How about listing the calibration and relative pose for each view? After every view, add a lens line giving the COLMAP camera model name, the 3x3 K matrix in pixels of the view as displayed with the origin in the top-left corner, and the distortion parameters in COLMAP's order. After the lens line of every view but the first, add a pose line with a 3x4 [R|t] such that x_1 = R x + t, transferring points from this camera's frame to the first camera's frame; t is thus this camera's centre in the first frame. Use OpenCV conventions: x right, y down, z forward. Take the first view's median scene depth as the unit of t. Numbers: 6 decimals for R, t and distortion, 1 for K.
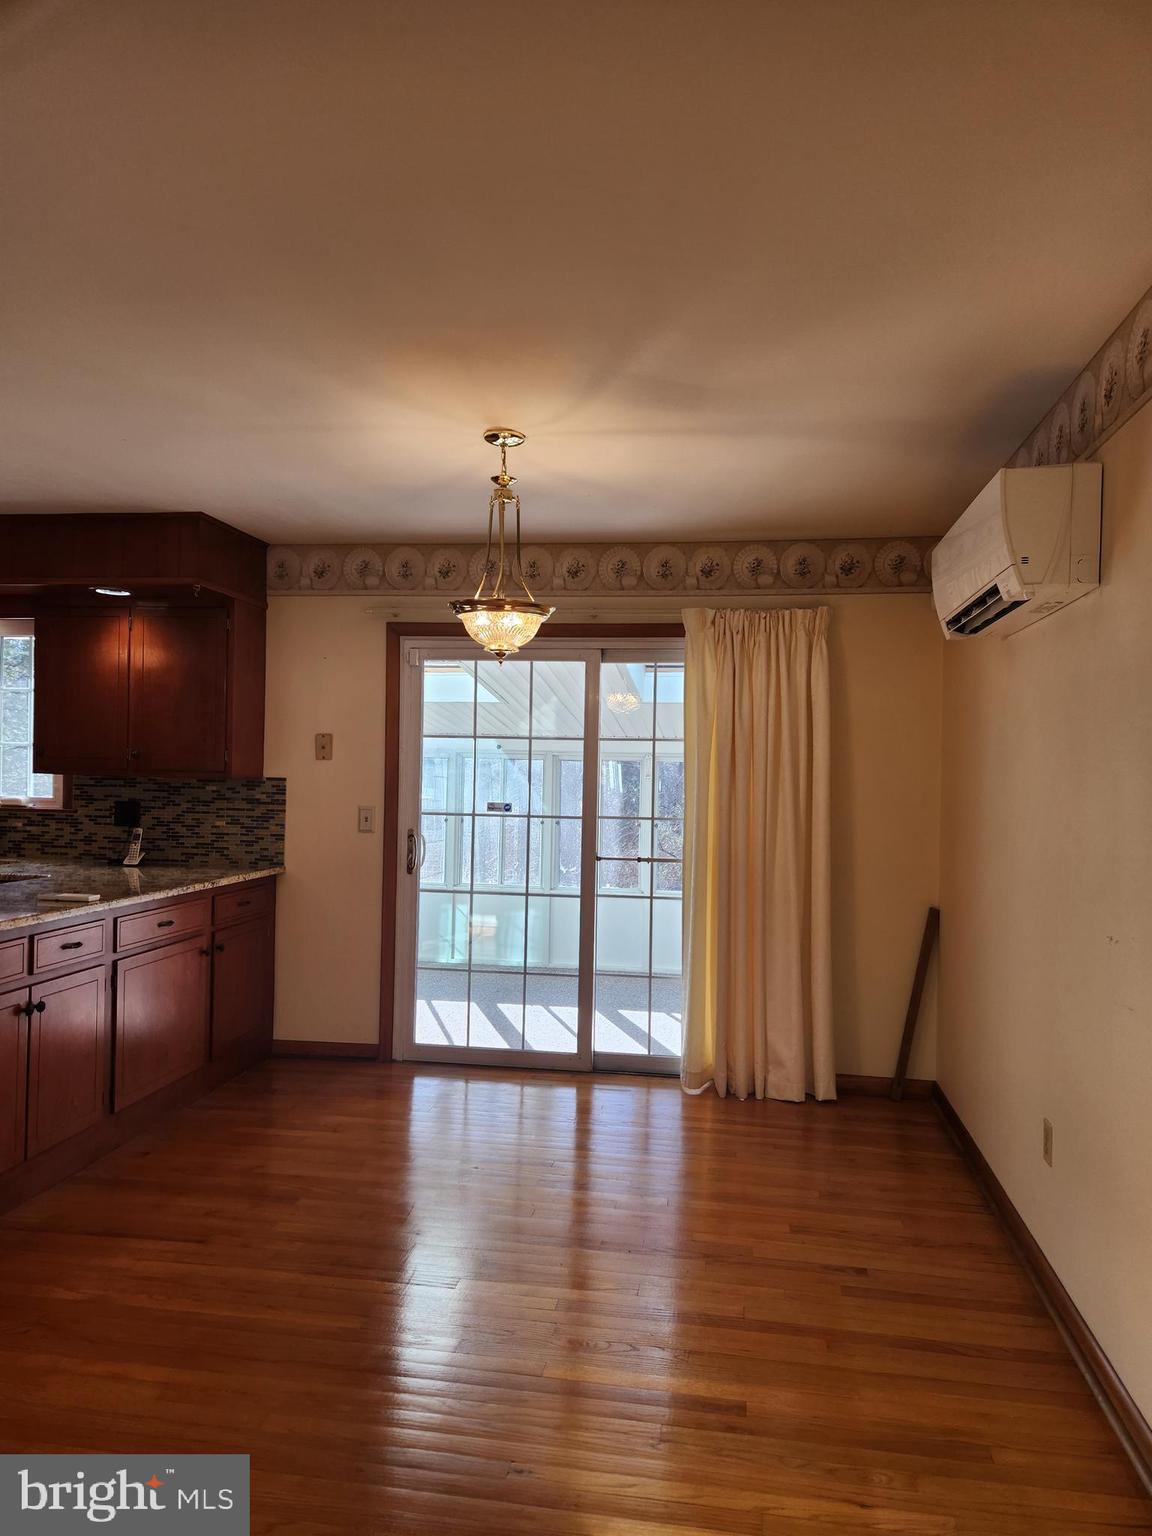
lens RADIAL K [[1024.0, 0, 586.2], [0, 1024.0, 776.5], [0, 0, 1]] dist [0.095489, -0.083874]
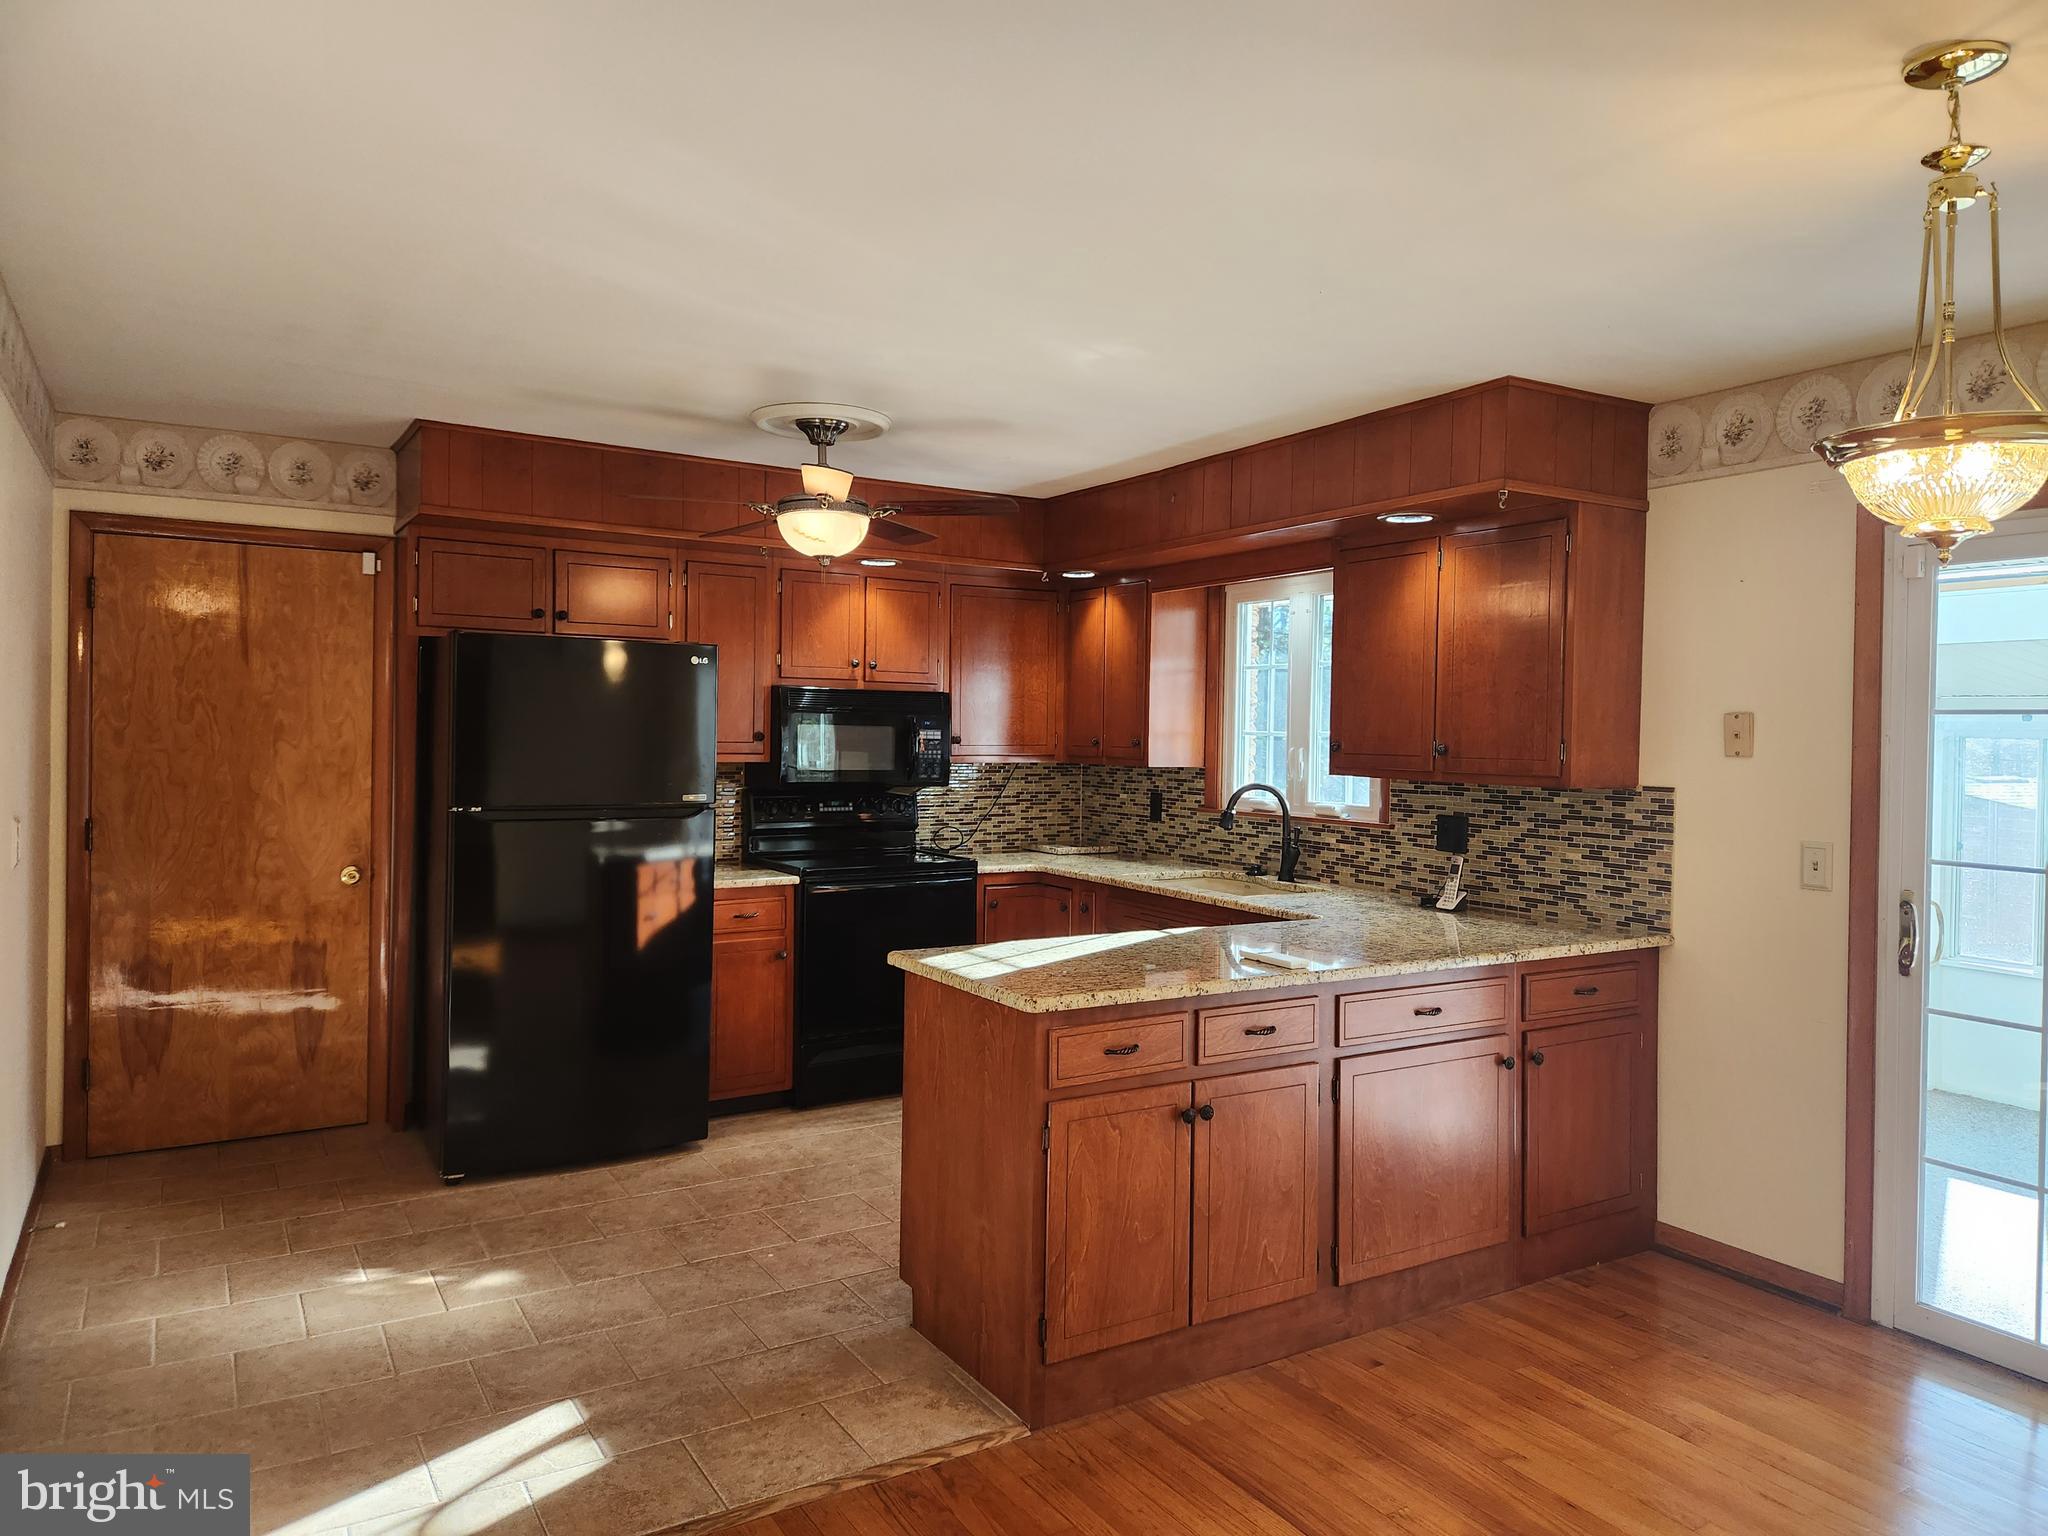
lens RADIAL K [[1365.4, 0, 1064.9], [0, 1365.4, 741.4], [0, 0, 1]] dist [0.095489, -0.083874]
pose [[0.659953, -0.005281, -0.751289, 0.081781], [-0.003773, 0.999939, -0.010344, -0.015827], [0.751298, 0.009661, 0.659893, 0.203441]]
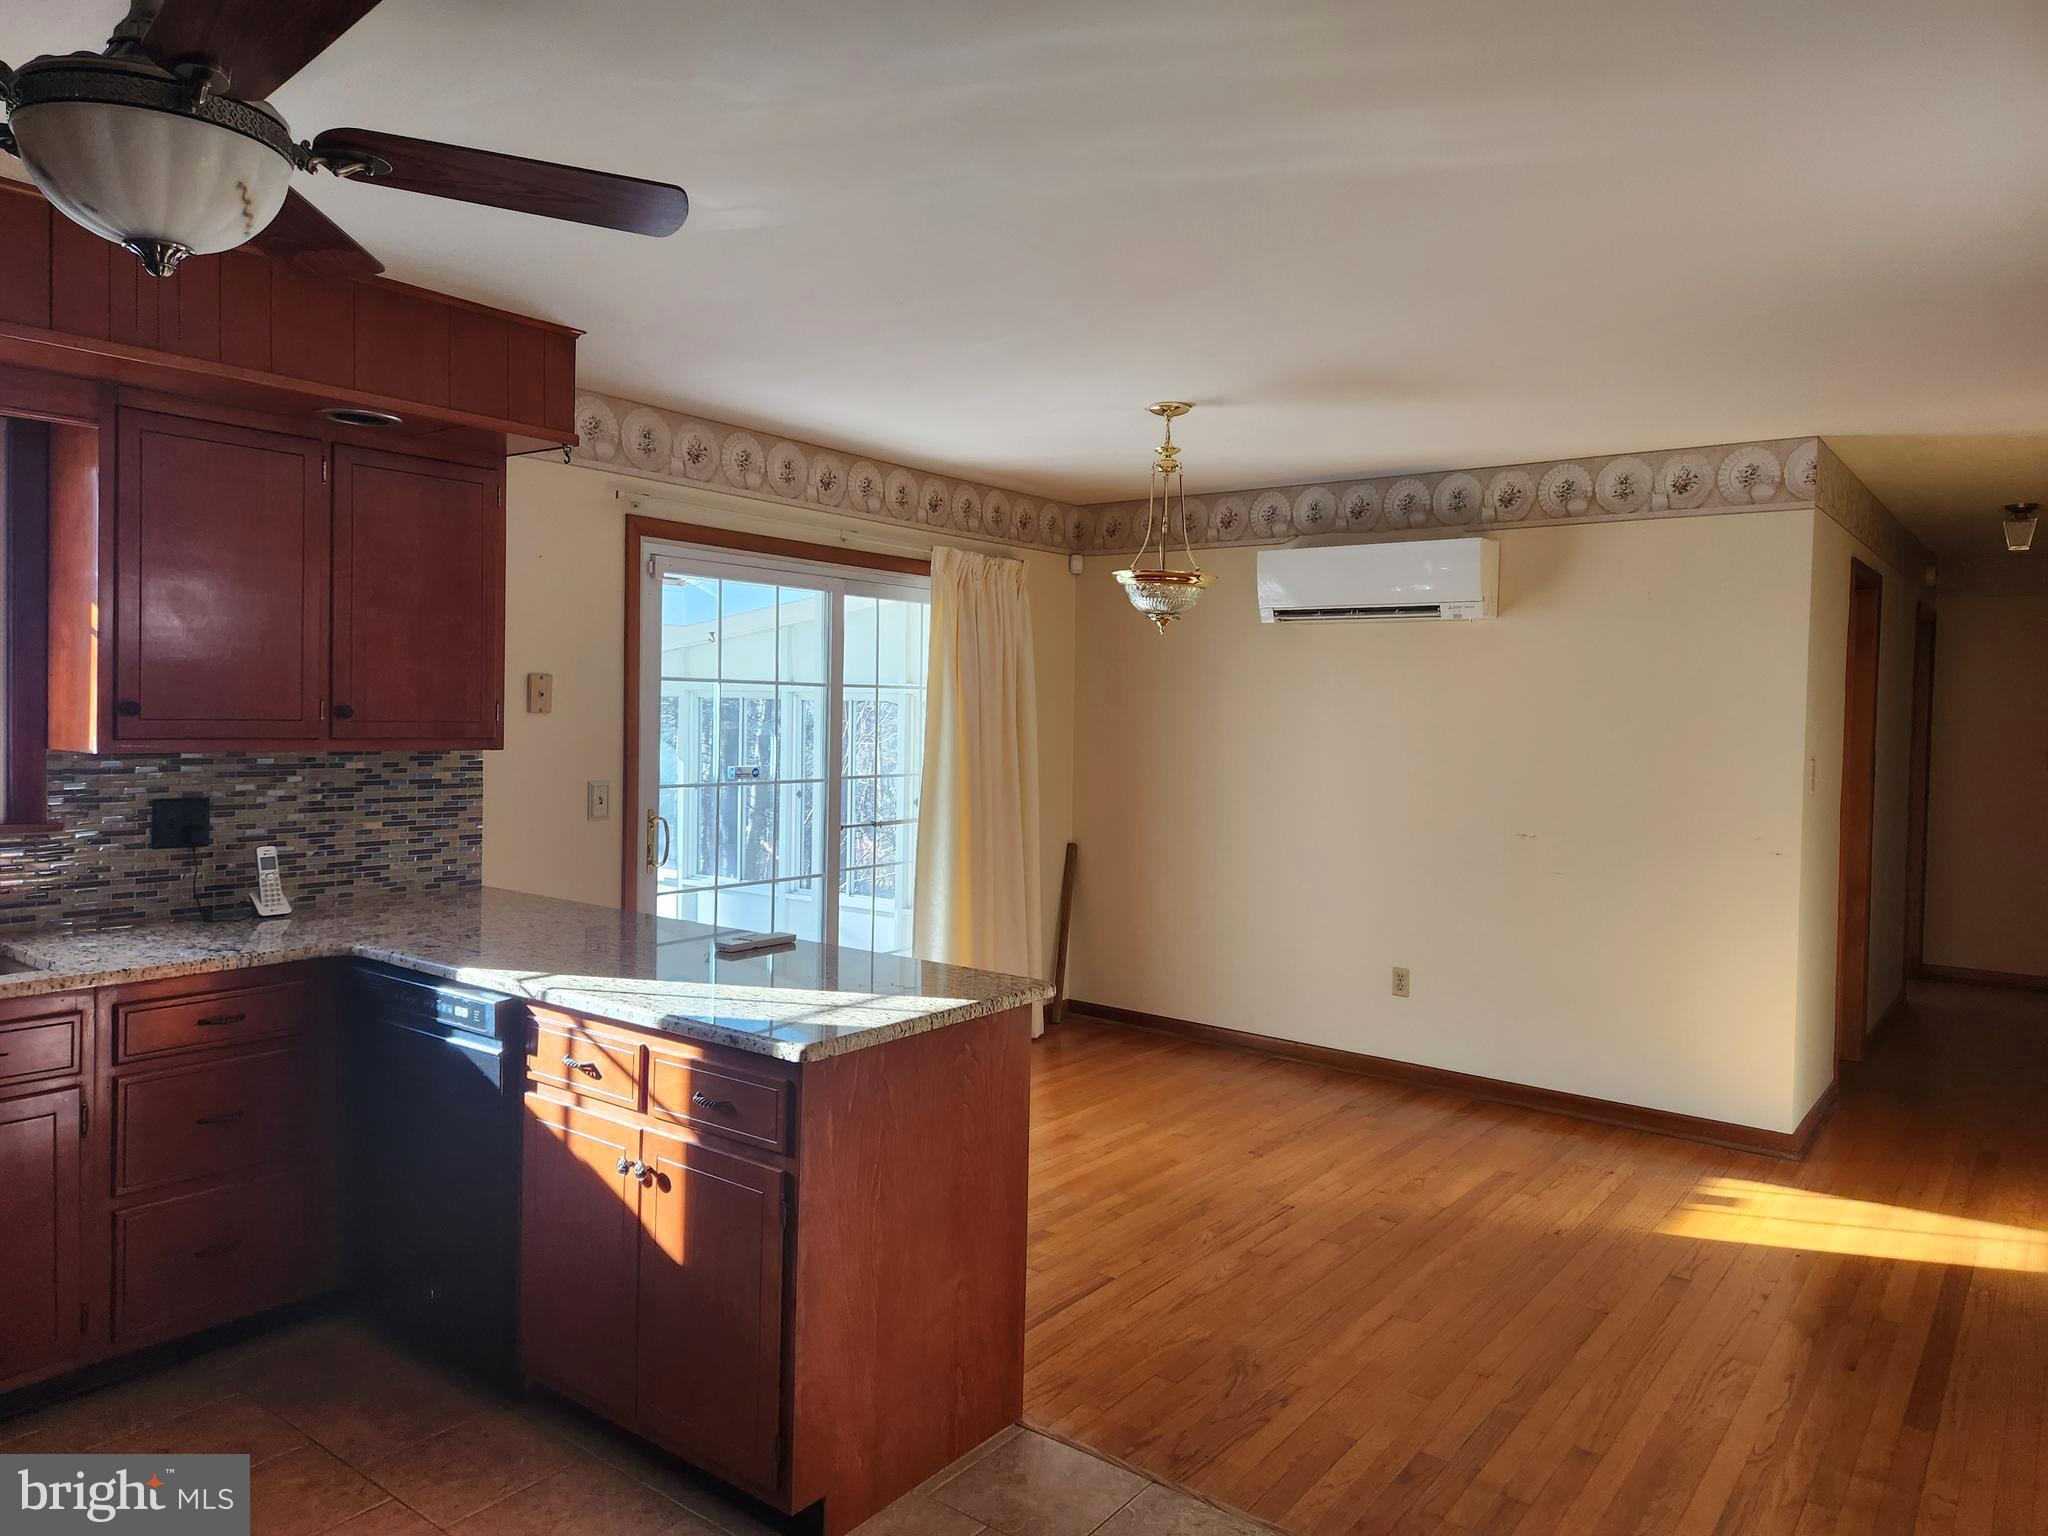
lens RADIAL K [[1365.4, 0, 1064.9], [0, 1365.4, 741.4], [0, 0, 1]] dist [0.095489, -0.083874]
pose [[0.459736, -0.034786, 0.887374, -0.877342], [-0.024087, 0.998376, 0.051617, -0.051719], [-0.887729, -0.045104, 0.458152, 0.308543]]
